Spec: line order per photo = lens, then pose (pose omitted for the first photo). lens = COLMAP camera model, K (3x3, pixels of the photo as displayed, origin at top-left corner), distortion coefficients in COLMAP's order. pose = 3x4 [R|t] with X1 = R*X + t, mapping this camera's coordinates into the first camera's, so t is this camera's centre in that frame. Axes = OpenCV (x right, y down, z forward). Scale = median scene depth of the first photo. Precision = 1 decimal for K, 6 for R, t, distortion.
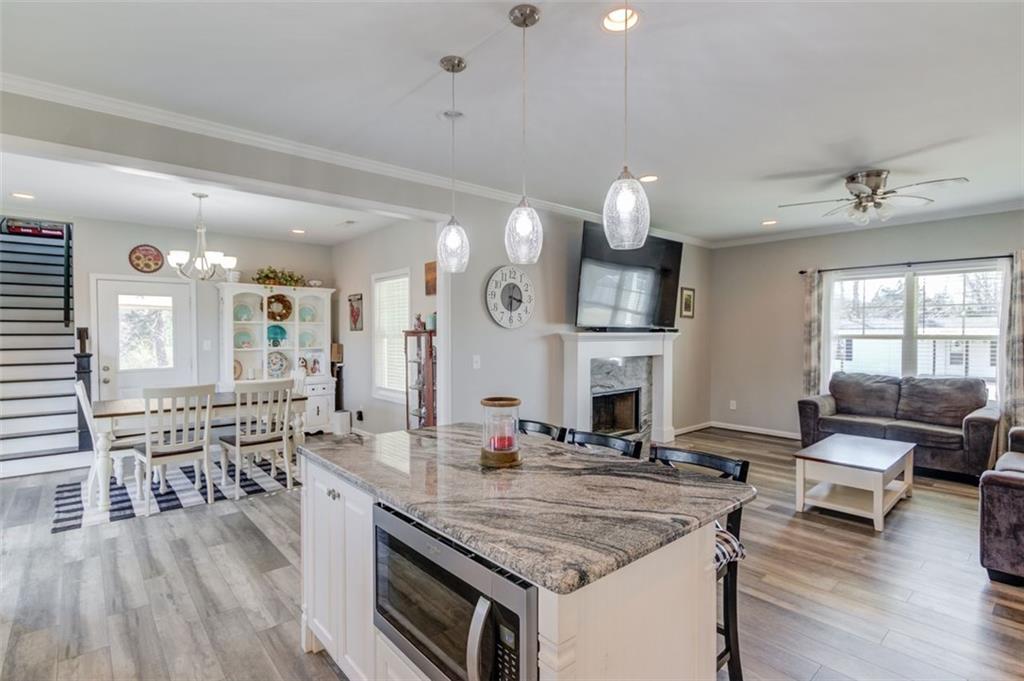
lens RADIAL K [[505.7, 0, 511.9], [0, 505.7, 337.5], [0, 0, 1]] dist [0.002935, -0.000320]
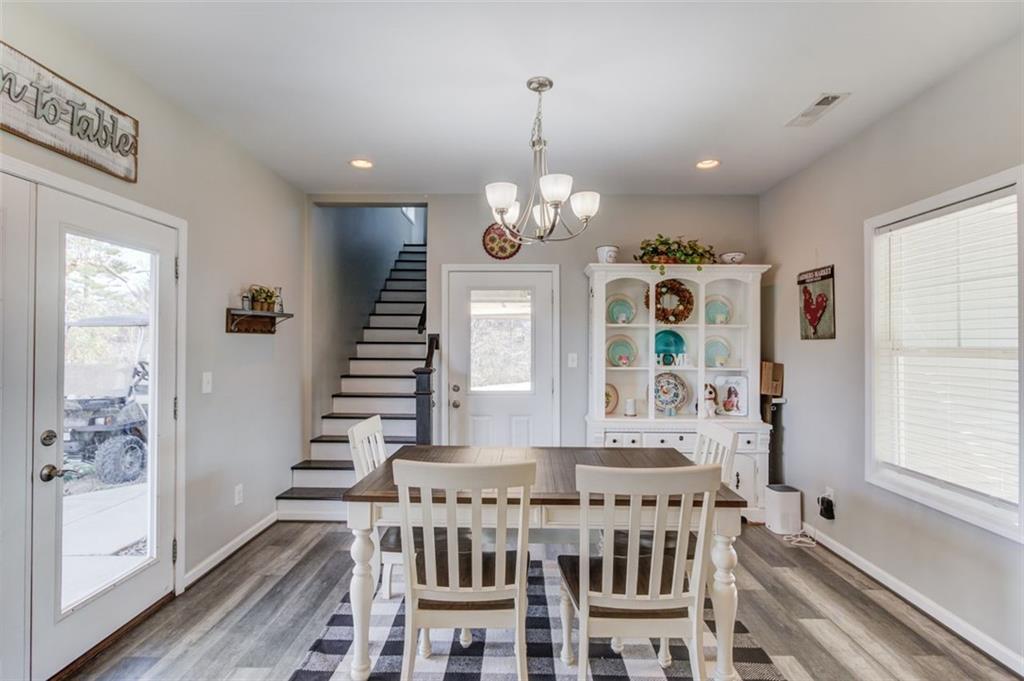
lens RADIAL K [[505.7, 0, 511.9], [0, 505.7, 337.5], [0, 0, 1]] dist [0.002935, -0.000320]
pose [[0.746880, -0.001271, -0.664958, -0.201288], [-0.013109, 0.999776, -0.016636, -0.002532], [0.664830, 0.021142, 0.746696, 0.418398]]
